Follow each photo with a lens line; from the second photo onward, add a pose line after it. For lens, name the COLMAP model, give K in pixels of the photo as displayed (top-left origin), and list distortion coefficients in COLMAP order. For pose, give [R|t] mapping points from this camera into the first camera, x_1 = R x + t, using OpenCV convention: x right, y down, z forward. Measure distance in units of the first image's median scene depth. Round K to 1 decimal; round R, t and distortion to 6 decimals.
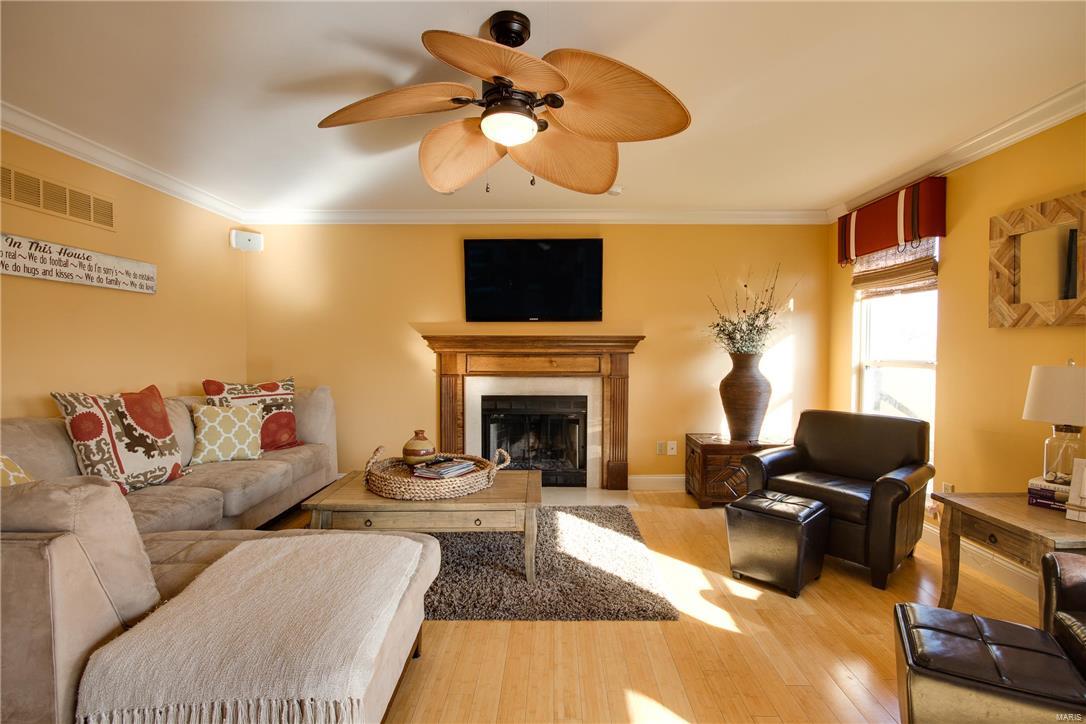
lens RADIAL K [[503.9, 0, 543.2], [0, 503.9, 360.0], [0, 0, 1]] dist [-0.012056, -0.002383]
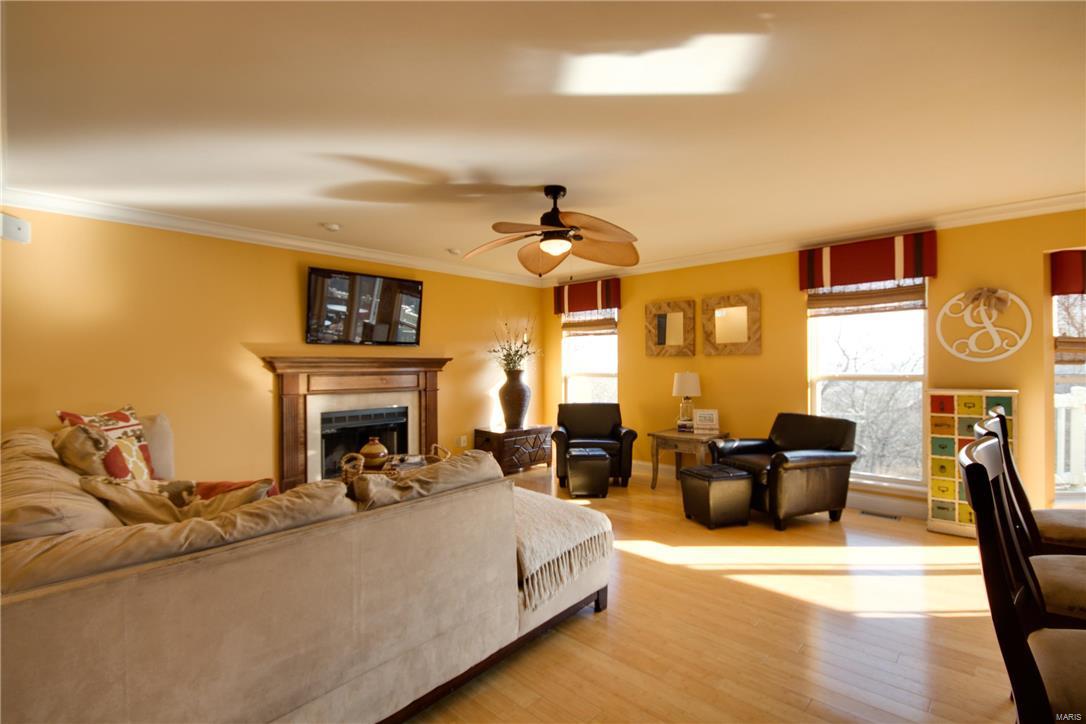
lens RADIAL K [[503.9, 0, 544.4], [0, 503.9, 362.4], [0, 0, 1]] dist [-0.012056, -0.002383]
pose [[0.680958, -0.001991, 0.732320, -0.644687], [0.025631, 0.999448, -0.021116, -0.002103], [-0.731874, 0.033149, 0.680633, -0.091287]]
